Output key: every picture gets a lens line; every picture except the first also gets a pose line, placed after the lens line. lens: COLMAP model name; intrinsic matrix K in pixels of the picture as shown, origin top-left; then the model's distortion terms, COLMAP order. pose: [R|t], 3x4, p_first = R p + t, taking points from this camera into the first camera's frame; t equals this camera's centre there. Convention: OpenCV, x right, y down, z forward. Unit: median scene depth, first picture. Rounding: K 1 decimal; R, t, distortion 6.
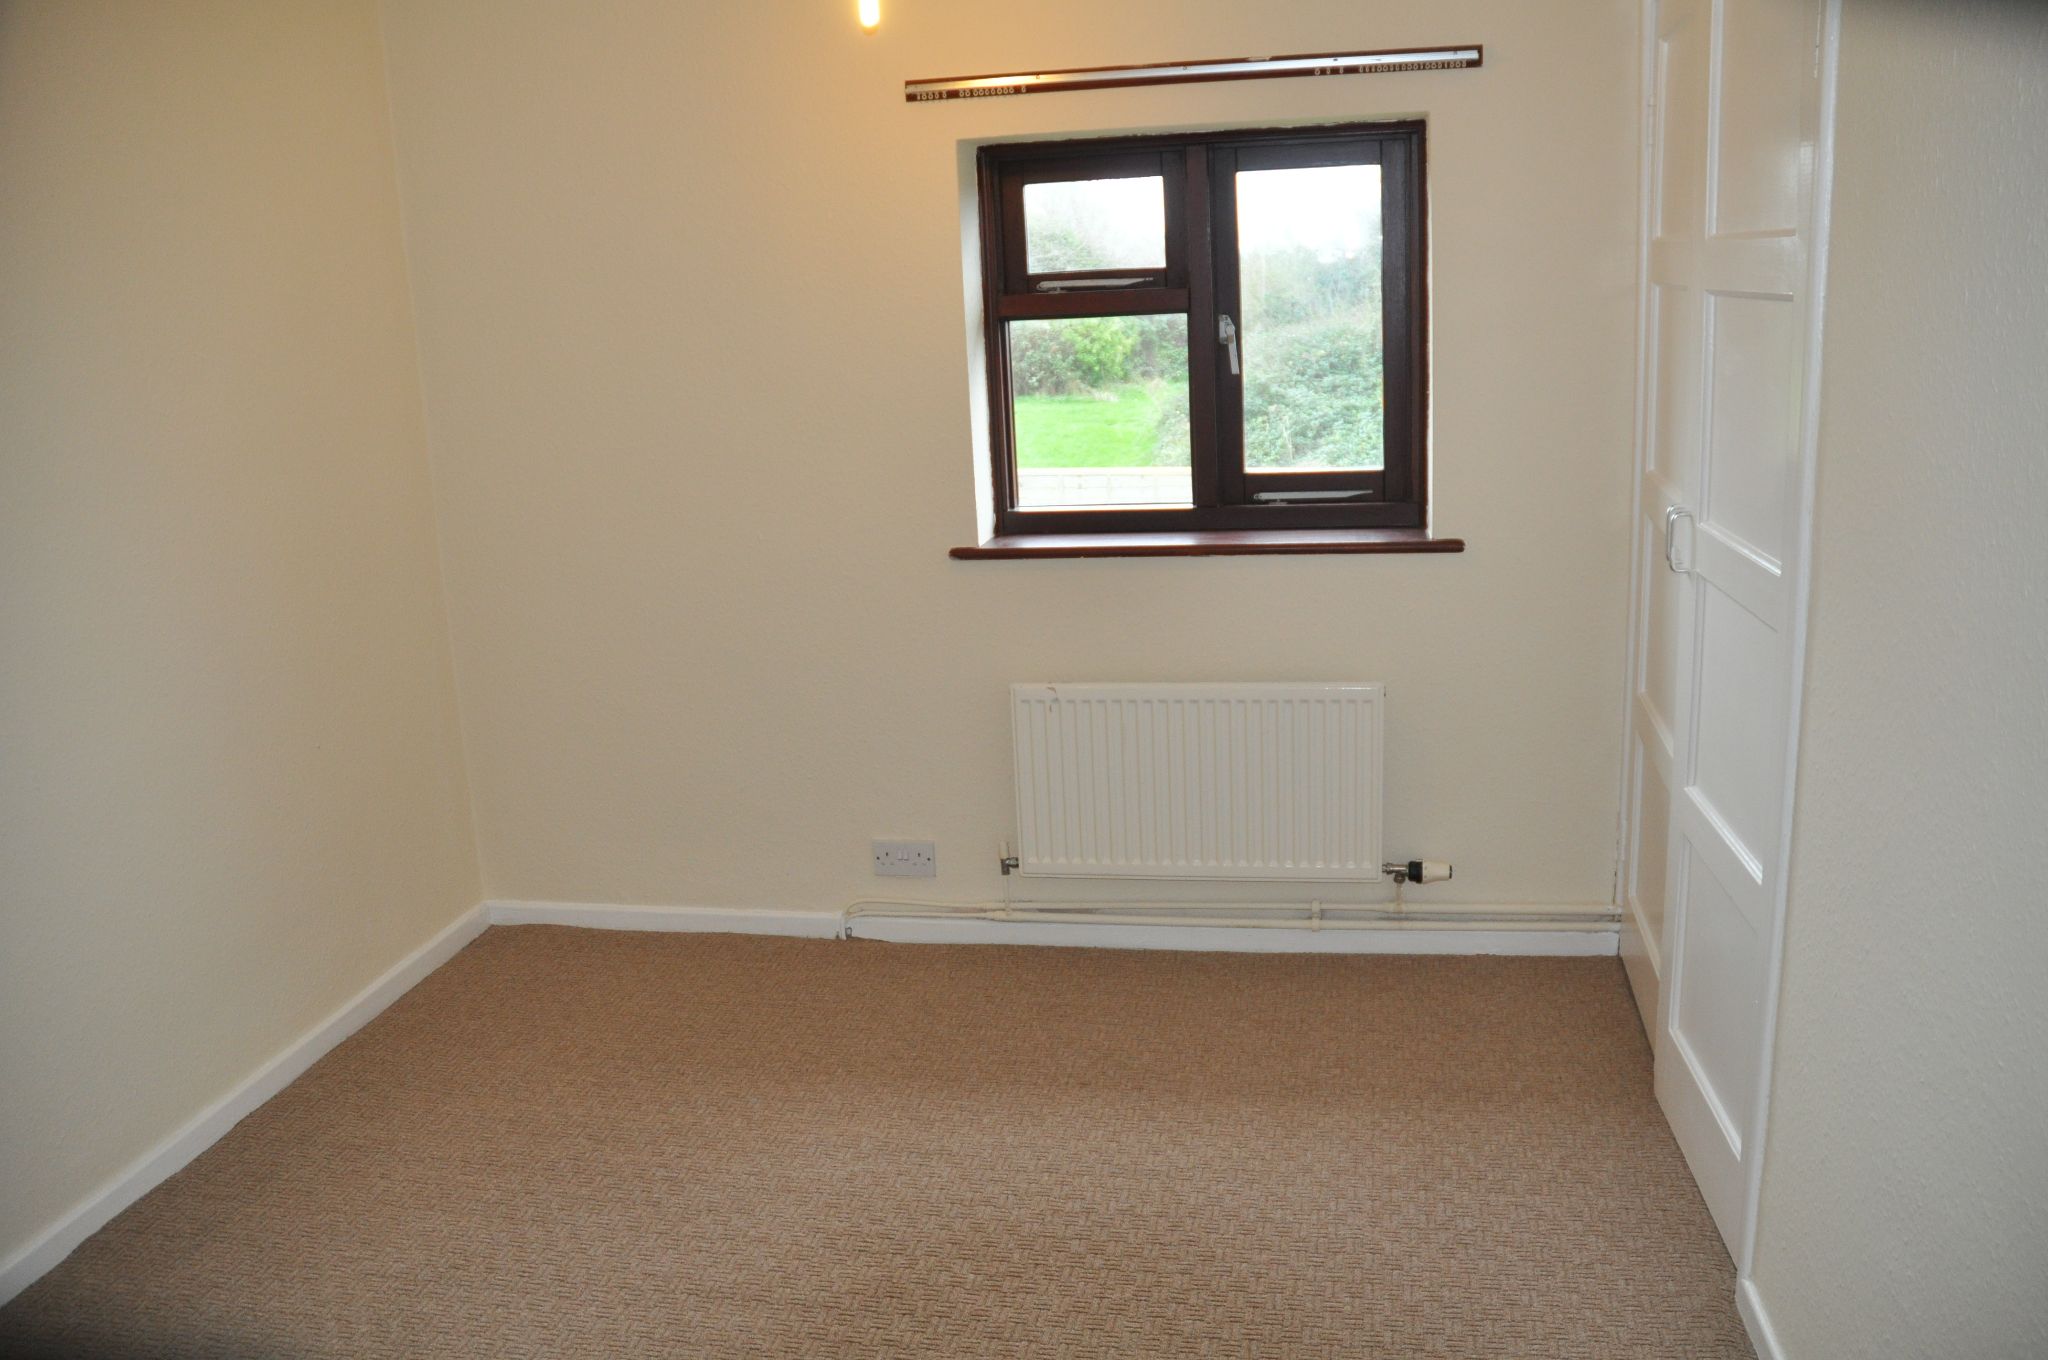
lens RADIAL K [[1435.4, 0, 1024.4], [0, 1435.4, 588.4], [0, 0, 1]] dist [-0.000084, -0.000404]
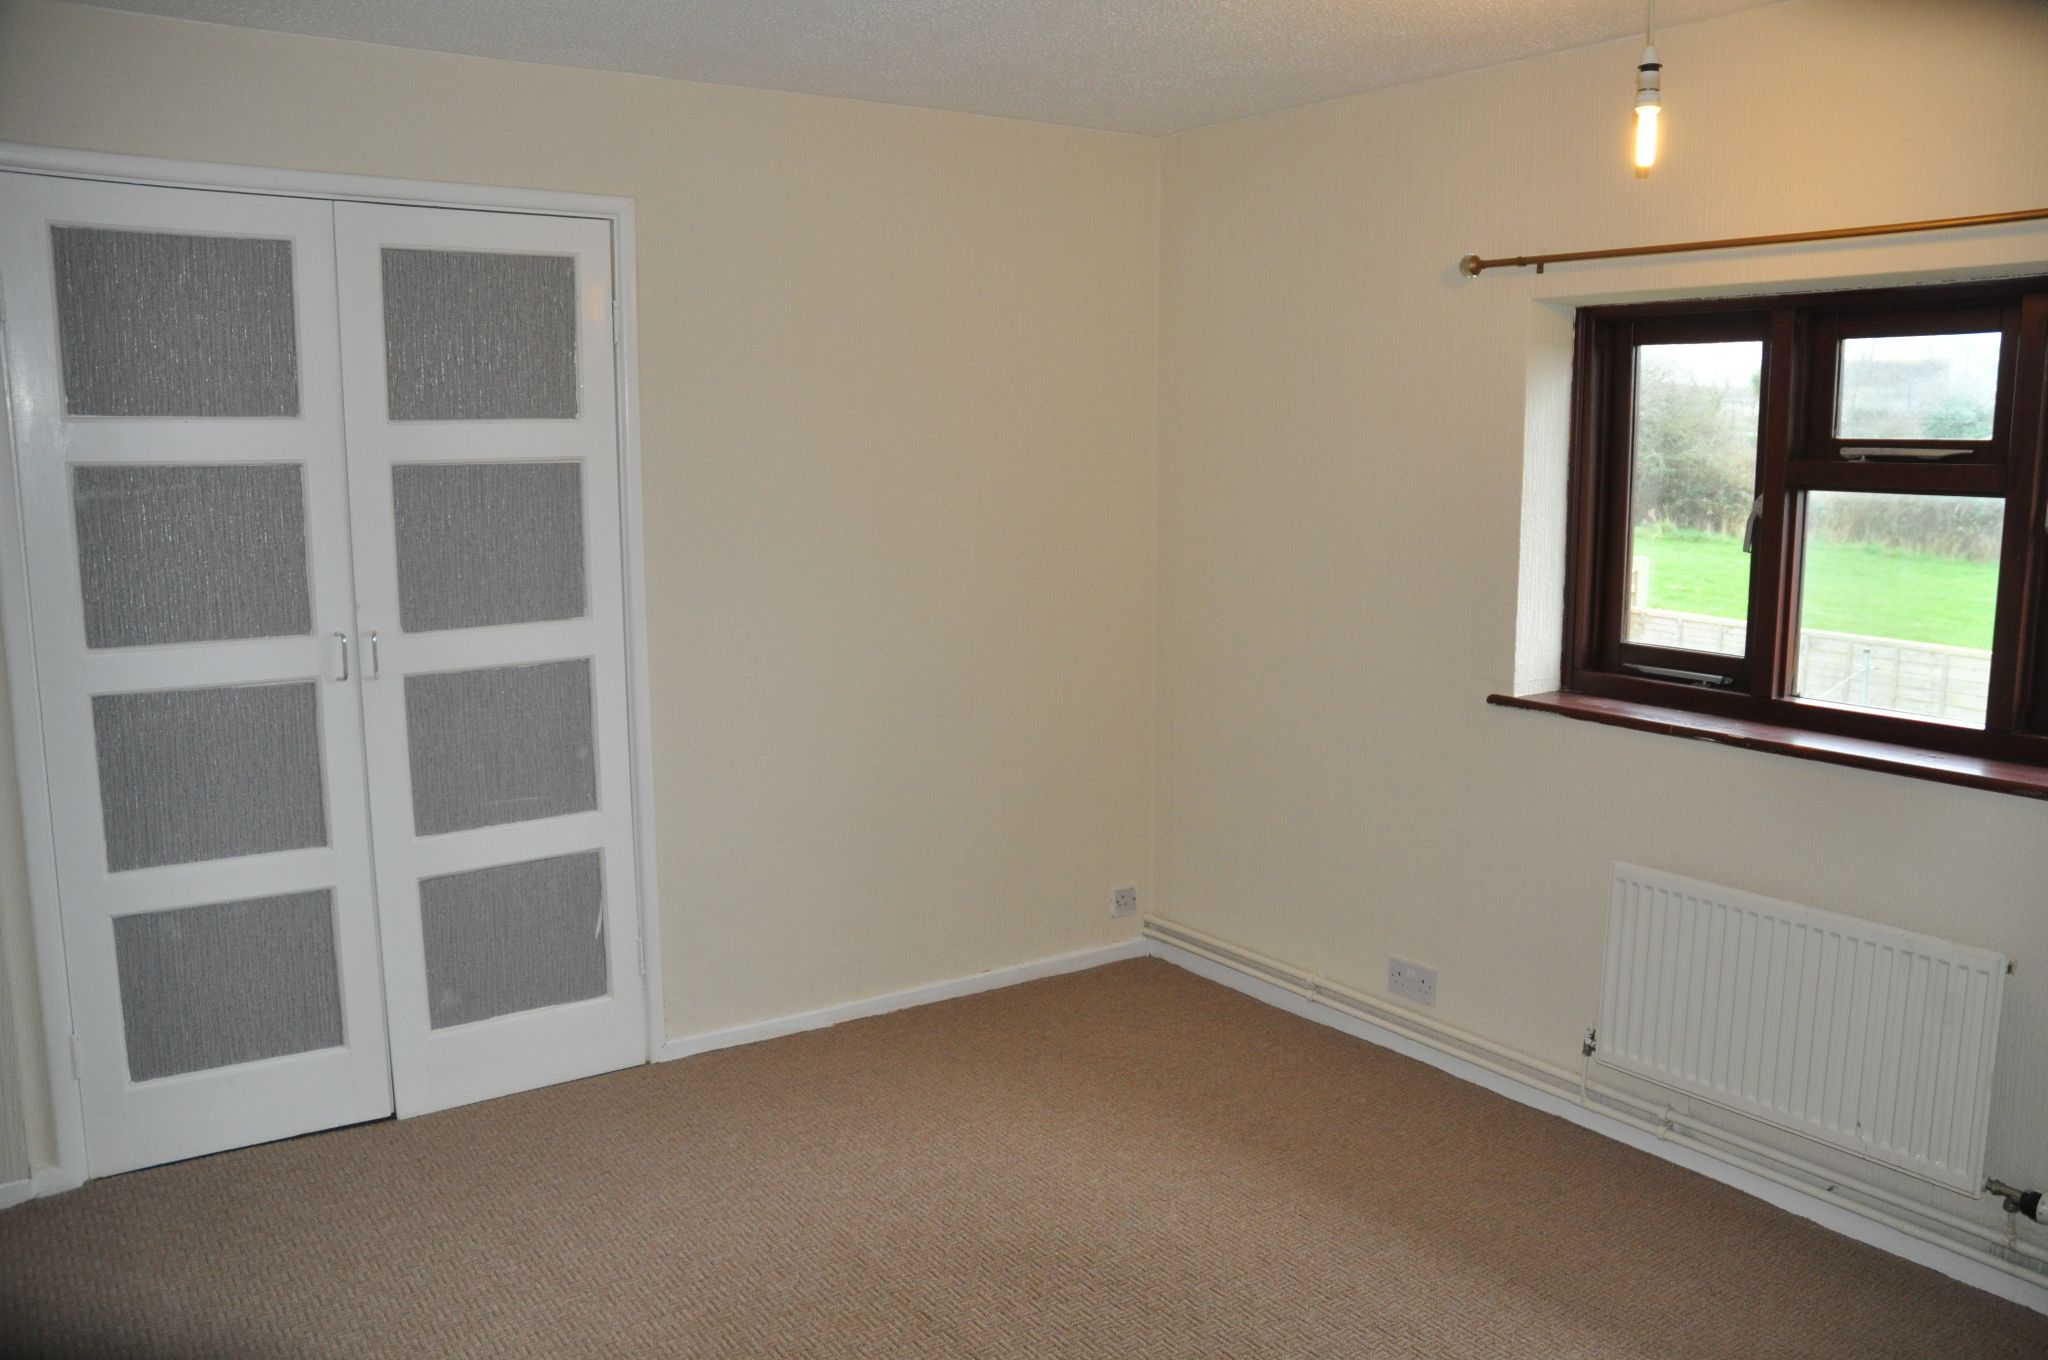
lens RADIAL K [[1664.8, 0, 1024.0], [0, 1664.8, 680.0], [0, 0, 1]] dist [-0.002953, 0.000246]
pose [[0.701169, 0.157839, -0.695305, 0.471852], [-0.194345, 0.980572, 0.026613, -0.003352], [0.685997, 0.116469, 0.718222, -0.078097]]
